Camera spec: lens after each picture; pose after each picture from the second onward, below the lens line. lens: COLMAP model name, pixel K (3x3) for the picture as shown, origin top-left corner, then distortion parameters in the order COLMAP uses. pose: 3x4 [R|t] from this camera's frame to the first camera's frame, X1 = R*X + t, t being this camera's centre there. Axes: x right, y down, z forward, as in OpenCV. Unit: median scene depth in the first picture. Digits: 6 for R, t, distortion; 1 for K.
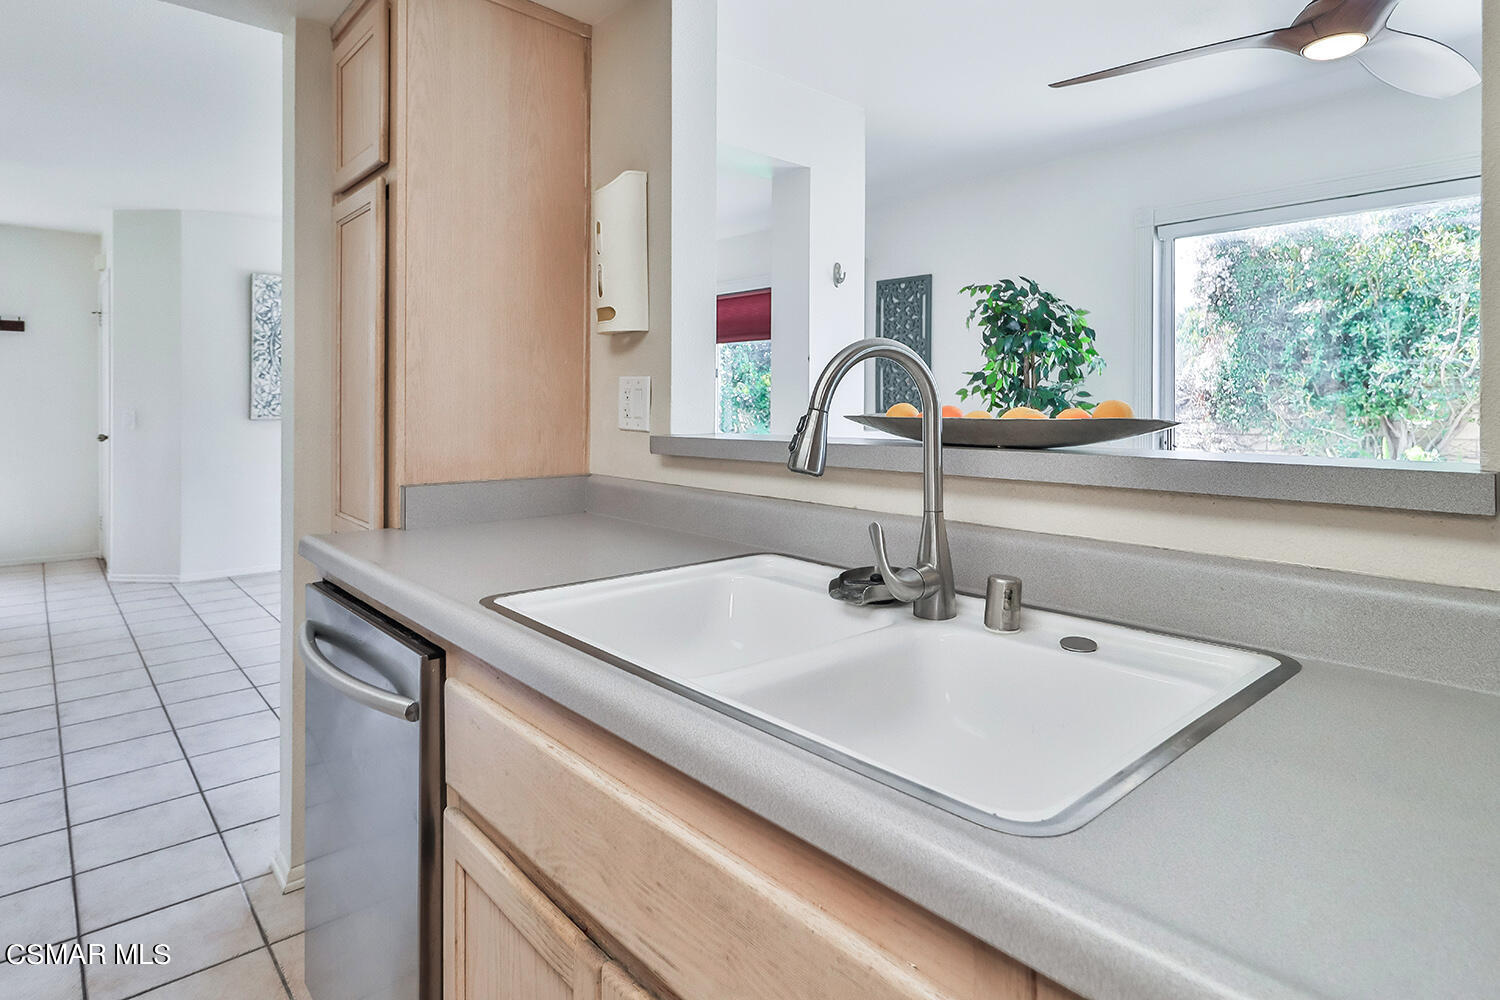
lens RADIAL K [[804.0, 0, 765.2], [0, 804.0, 405.1], [0, 0, 1]] dist [0.001211, 0.000269]
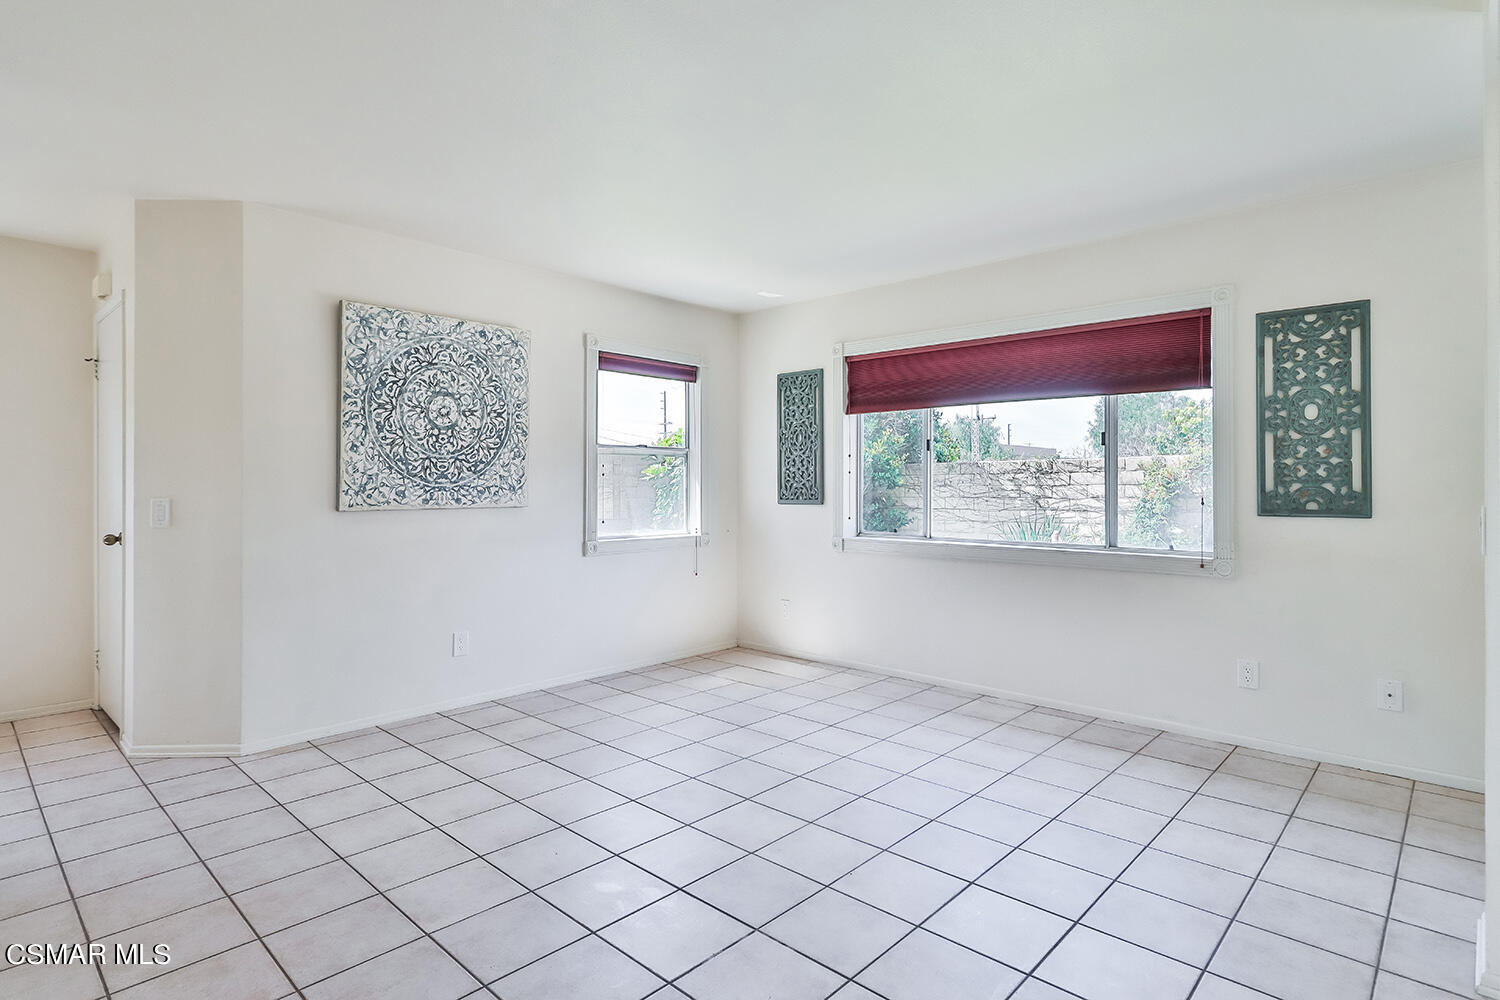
lens RADIAL K [[779.9, 0, 756.3], [0, 779.9, 478.3], [0, 0, 1]] dist [-0.001567, -0.000498]
pose [[0.996763, -0.006118, 0.080158, -0.973120], [0.007037, 0.999913, -0.011189, -0.000782], [-0.080082, 0.011717, 0.996719, 0.877264]]
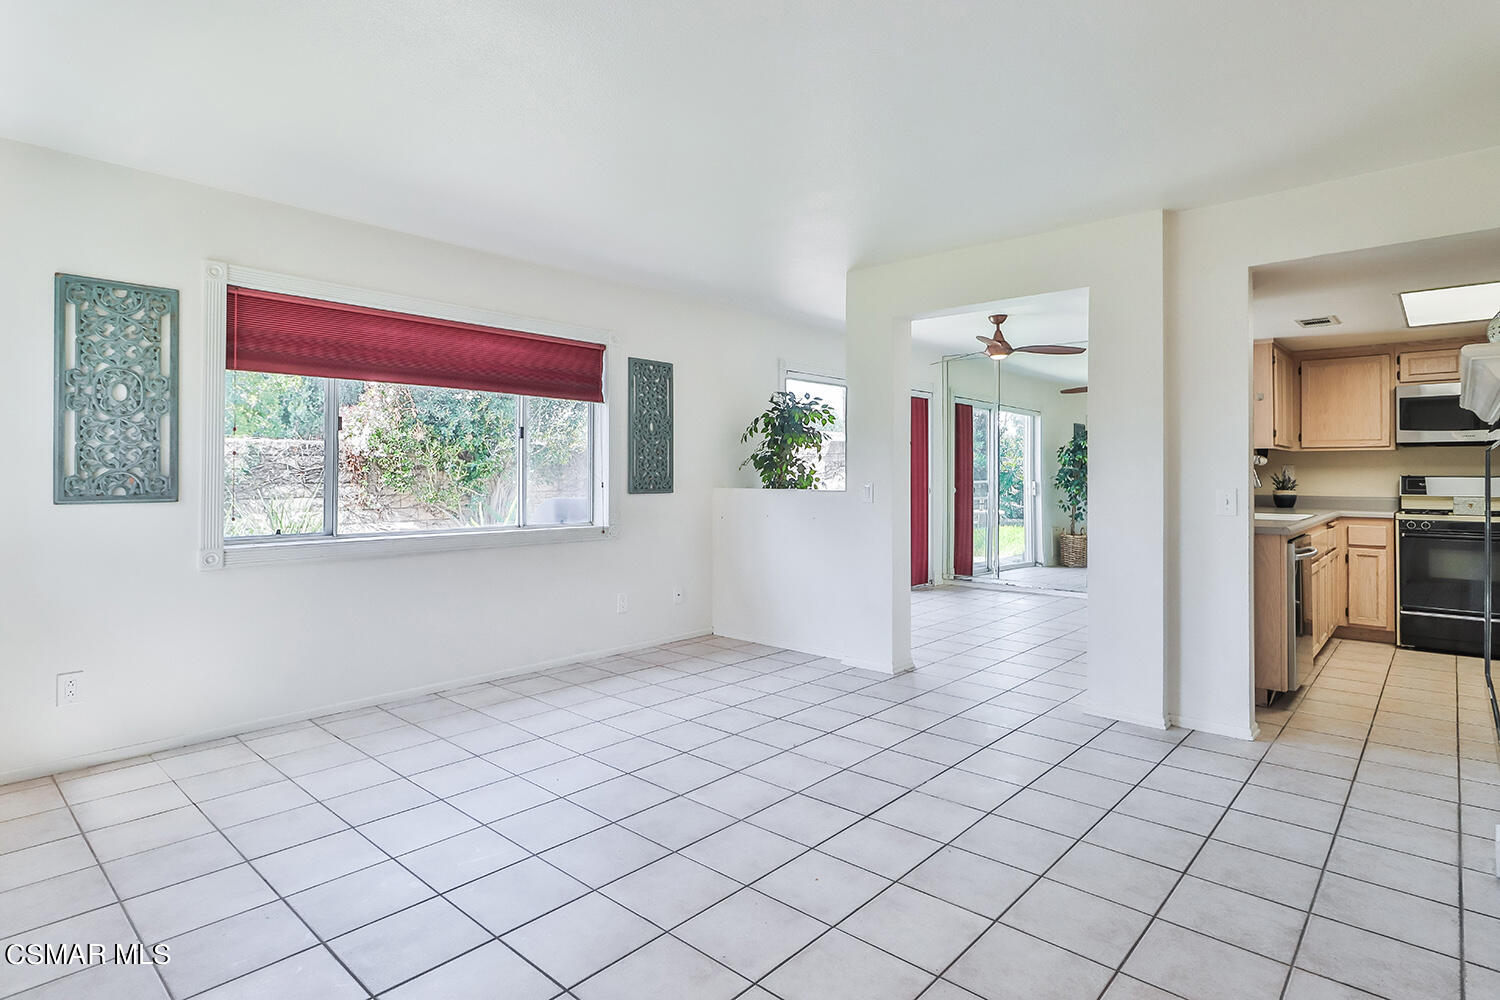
lens RADIAL K [[790.7, 0, 753.3], [0, 790.7, 460.9], [0, 0, 1]] dist [0.000922, 0.000602]
pose [[-0.112416, 0.006277, 0.993641, -2.776775], [-0.002885, 0.999974, -0.006643, -0.027101], [-0.993657, -0.003613, -0.112395, 2.863503]]
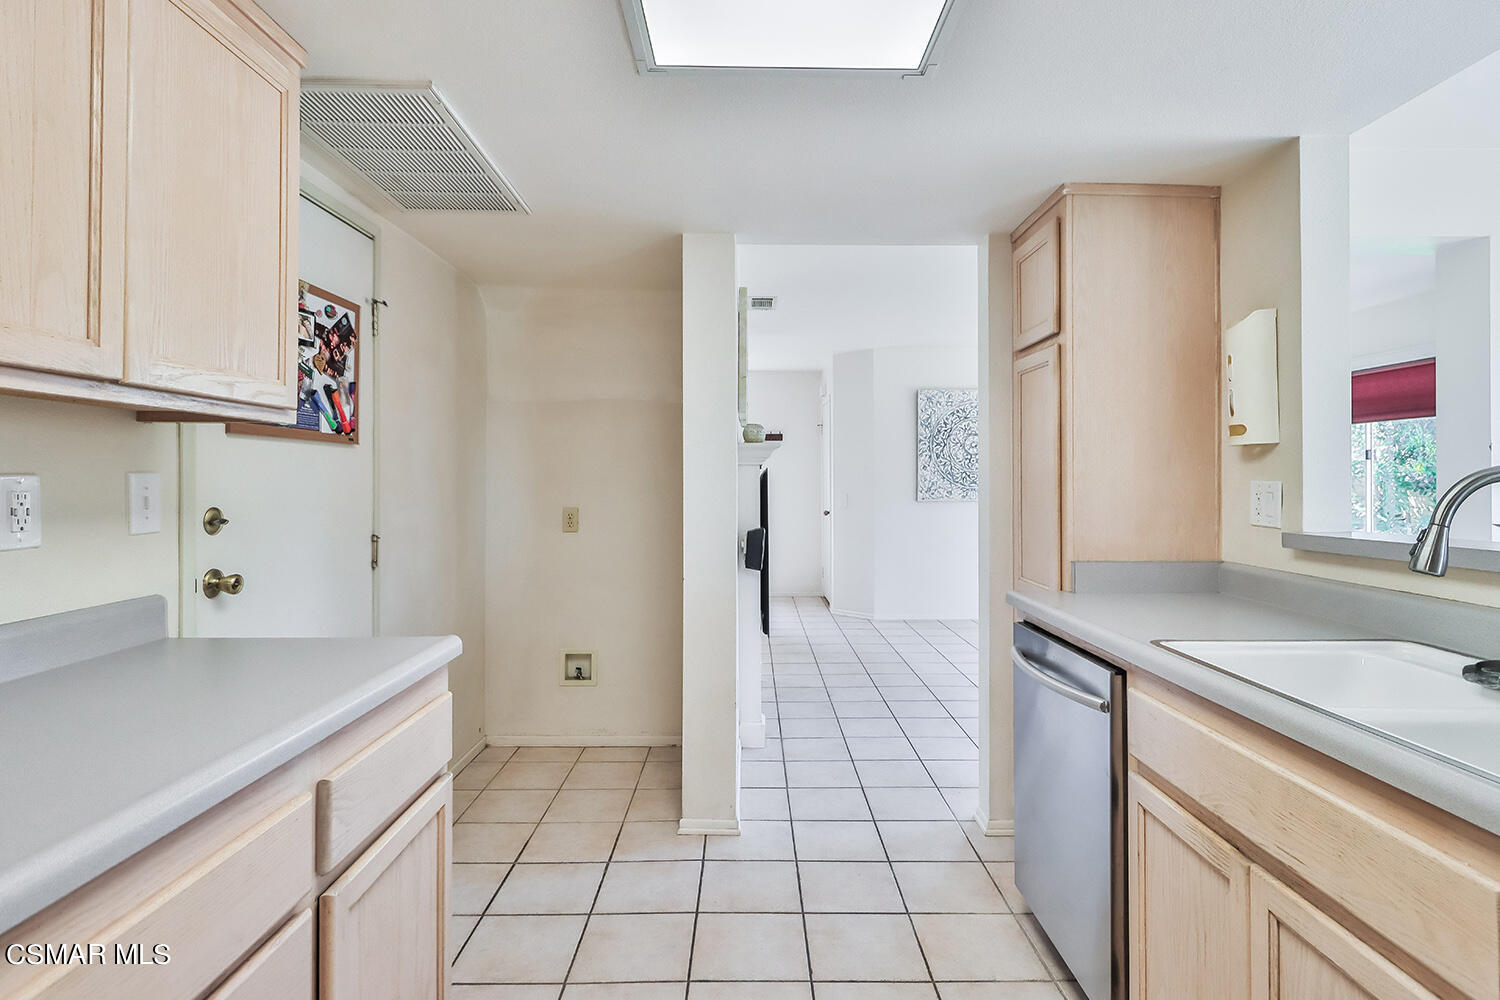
lens RADIAL K [[779.9, 0, 756.3], [0, 779.9, 478.3], [0, 0, 1]] dist [-0.001567, -0.000498]
pose [[0.742065, -0.008414, -0.670275, 0.048200], [0.004665, 0.999962, -0.007388, -0.033590], [0.670312, 0.002356, 0.742076, -0.340696]]
